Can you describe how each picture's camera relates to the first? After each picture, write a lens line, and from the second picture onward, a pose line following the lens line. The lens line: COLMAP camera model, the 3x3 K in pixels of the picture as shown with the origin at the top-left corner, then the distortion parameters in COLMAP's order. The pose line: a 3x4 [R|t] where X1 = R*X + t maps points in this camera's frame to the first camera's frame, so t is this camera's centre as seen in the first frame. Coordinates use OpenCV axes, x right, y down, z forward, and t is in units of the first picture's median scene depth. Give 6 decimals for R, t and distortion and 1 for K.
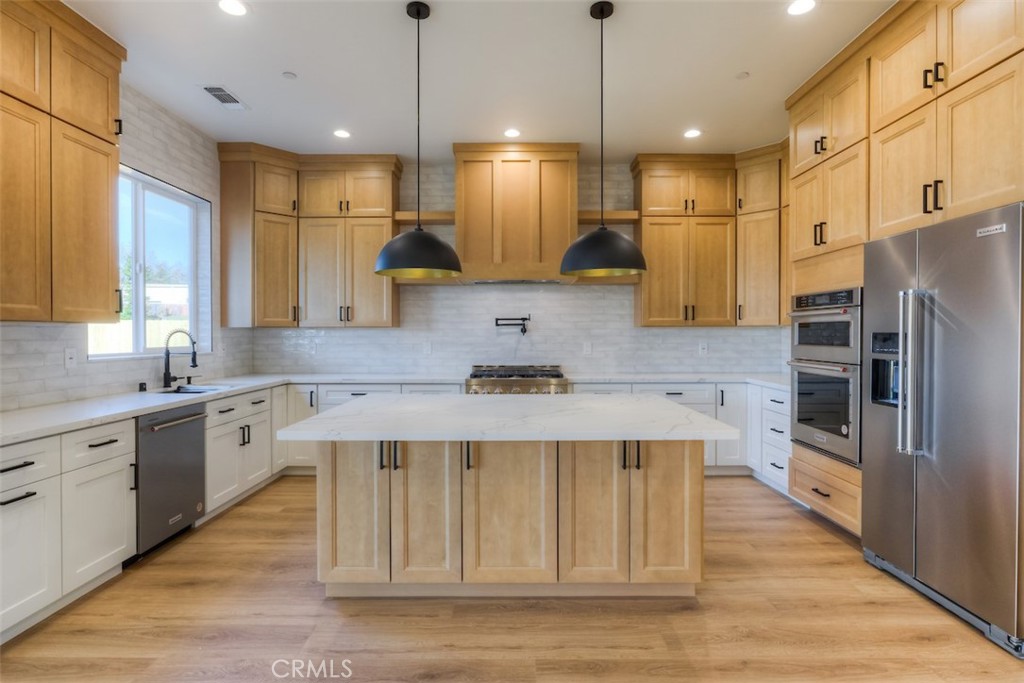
lens RADIAL K [[512.3, 0, 512.4], [0, 512.3, 338.1], [0, 0, 1]] dist [-0.005617, 0.000922]
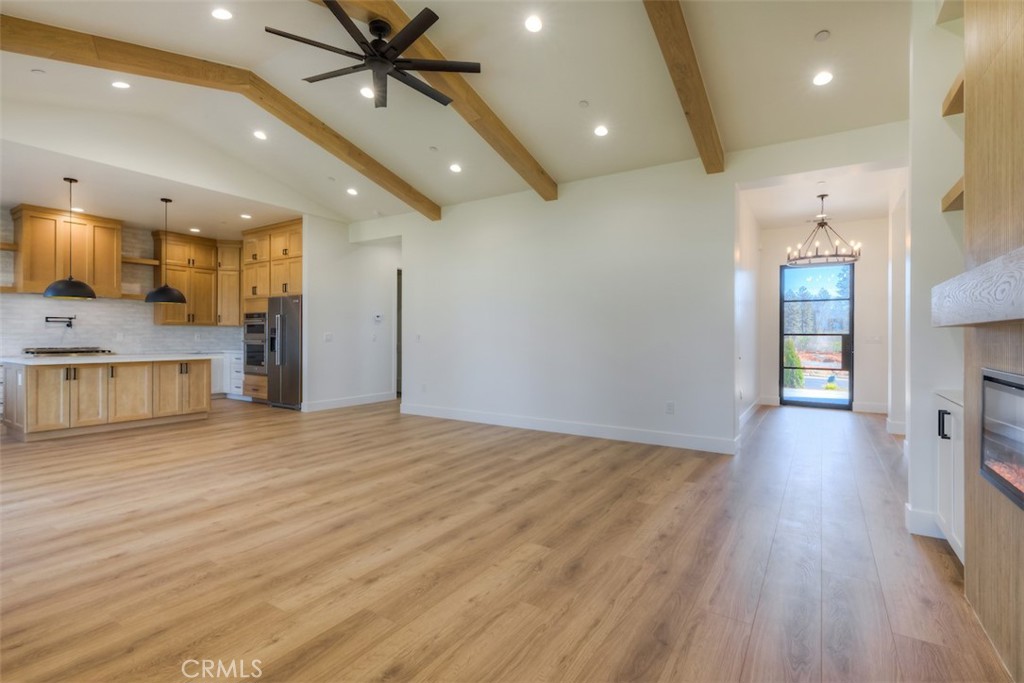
lens RADIAL K [[472.5, 0, 518.6], [0, 472.5, 337.0], [0, 0, 1]] dist [0.000593, 0.000848]
pose [[0.535299, 0.002730, 0.844658, -0.621186], [0.002874, 0.999983, -0.005053, 0.042855], [-0.844658, 0.005133, 0.535282, -1.242170]]
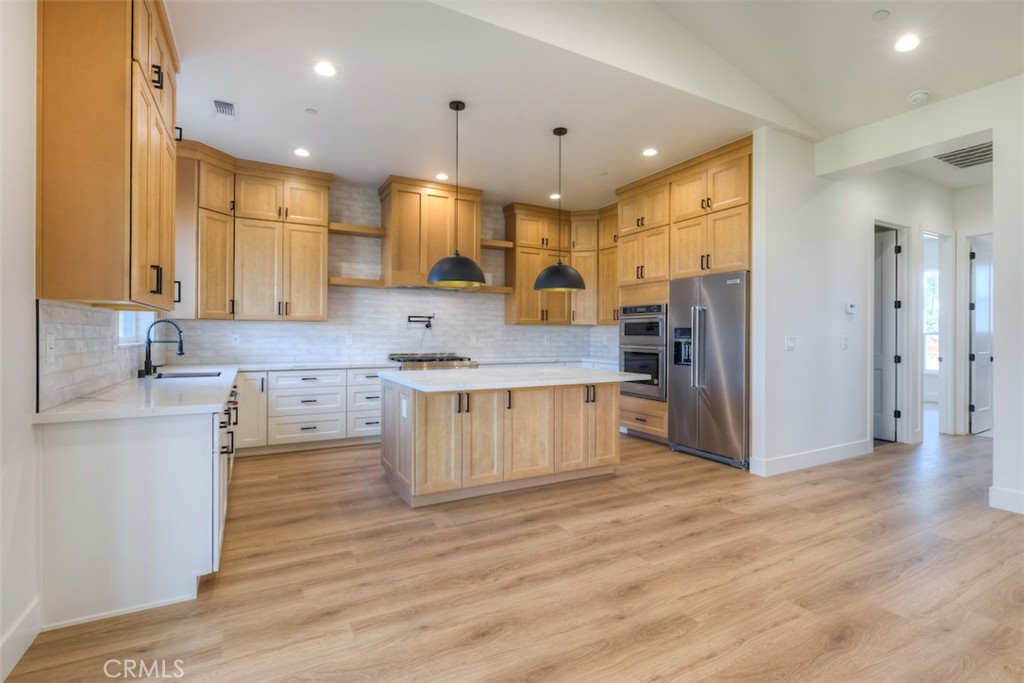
lens RADIAL K [[480.9, 0, 515.1], [0, 480.9, 335.2], [0, 0, 1]] dist [-0.000333, 0.000128]
pose [[0.874437, 0.004856, 0.485114, -0.498204], [-0.001603, 0.999973, -0.007121, 0.021824], [-0.485136, 0.005449, 0.874422, -0.204577]]
